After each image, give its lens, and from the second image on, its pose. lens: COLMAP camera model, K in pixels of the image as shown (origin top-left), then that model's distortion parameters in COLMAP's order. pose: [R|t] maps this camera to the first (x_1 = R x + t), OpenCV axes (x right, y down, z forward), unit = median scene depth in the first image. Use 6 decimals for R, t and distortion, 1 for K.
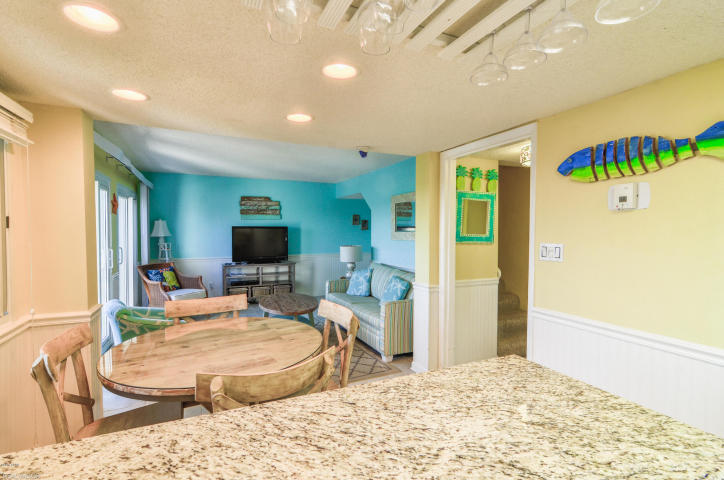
lens RADIAL K [[345.8, 0, 360.4], [0, 345.8, 242.7], [0, 0, 1]] dist [-0.001854, 0.001161]
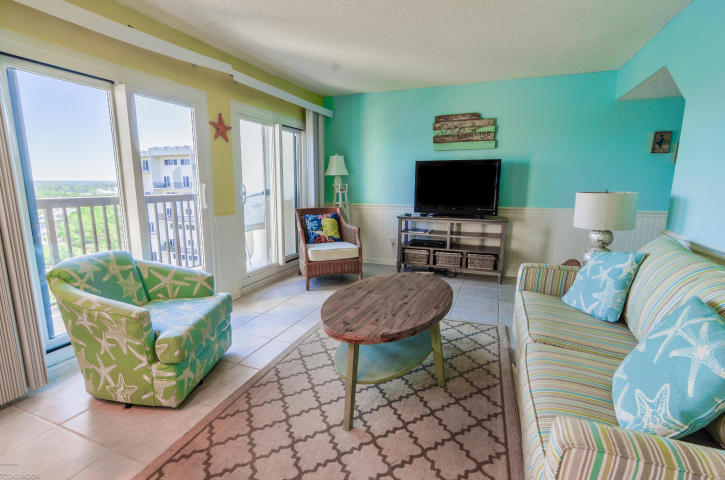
lens RADIAL K [[350.1, 0, 361.7], [0, 350.1, 242.8], [0, 0, 1]] dist [-0.000784, 0.000011]
pose [[0.704302, 0.126383, -0.698560, 0.073118], [-0.028768, 0.988298, 0.149798, 0.015096], [0.709317, -0.085407, 0.699696, 0.471172]]
